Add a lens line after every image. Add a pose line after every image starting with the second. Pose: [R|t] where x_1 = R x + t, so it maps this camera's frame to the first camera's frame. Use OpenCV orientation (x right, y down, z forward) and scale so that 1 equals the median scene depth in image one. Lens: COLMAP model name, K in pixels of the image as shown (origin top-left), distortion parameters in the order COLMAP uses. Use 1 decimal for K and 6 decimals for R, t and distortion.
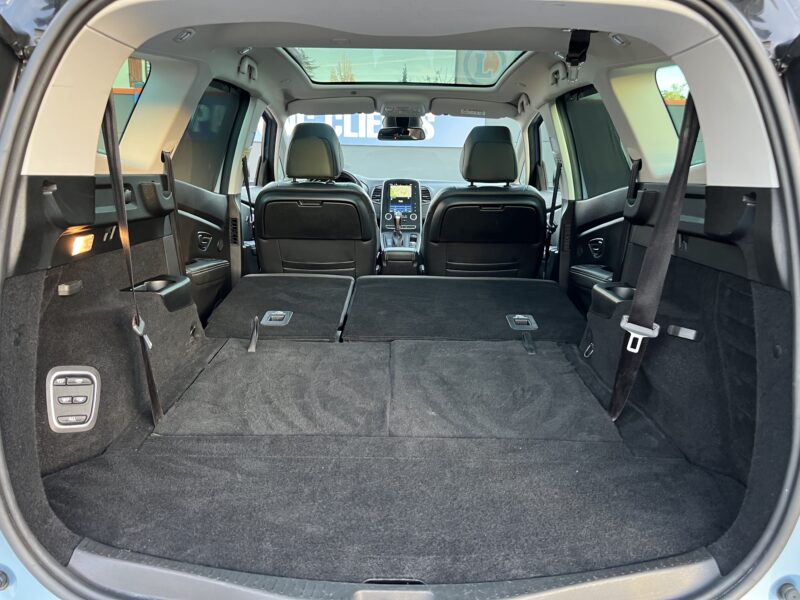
lens RADIAL K [[593.9, 0, 405.1], [0, 593.9, 304.0], [0, 0, 1]] dist [0.006961, -0.001929]
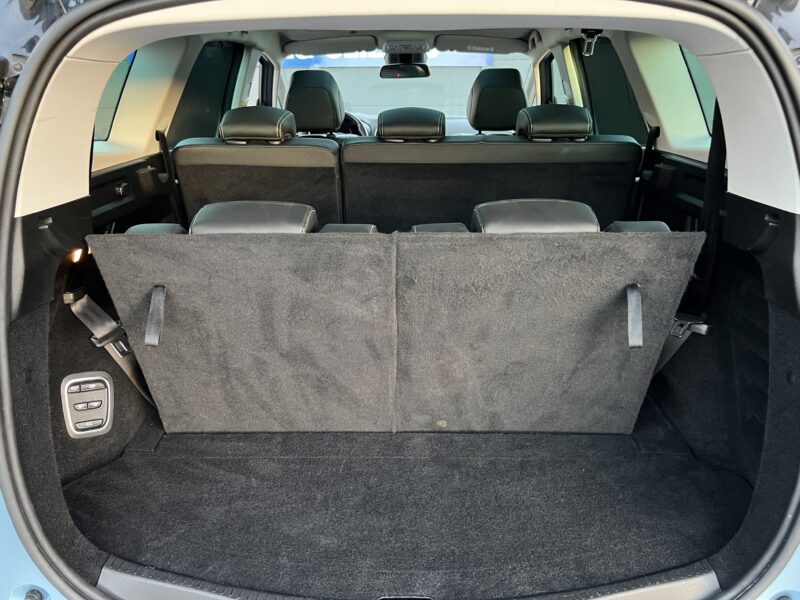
lens RADIAL K [[596.9, 0, 400.0], [0, 596.9, 300.0], [0, 0, 1]] dist [0.000500, 0.002807]
pose [[0.999615, -0.016875, -0.022019, 0.002800], [0.019698, 0.990644, 0.135046, -0.158166], [0.019535, -0.135427, 0.990595, 0.021487]]
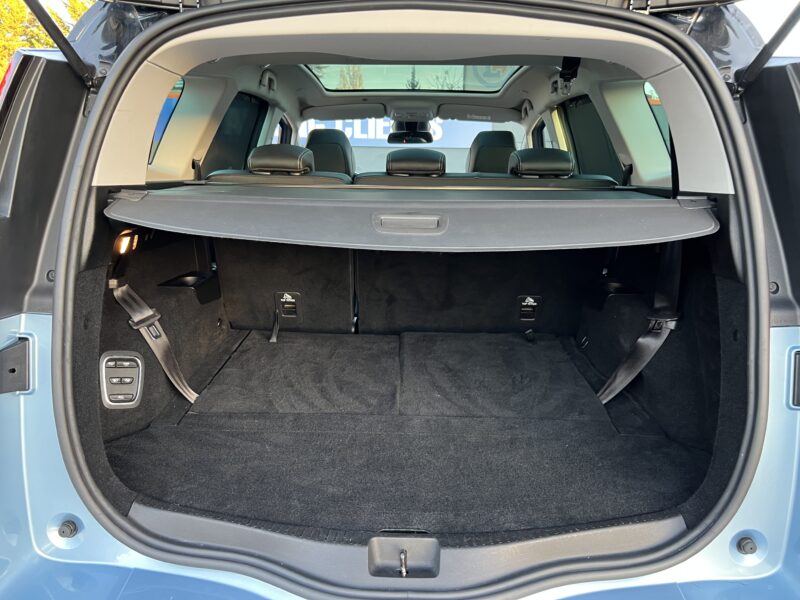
lens RADIAL K [[596.9, 0, 400.0], [0, 596.9, 300.0], [0, 0, 1]] dist [0.000500, 0.002807]
pose [[0.999737, 0.000578, -0.022918, 0.000111], [-0.000696, 0.999987, -0.005147, 0.013731], [0.022915, 0.005161, 0.999724, -0.140114]]
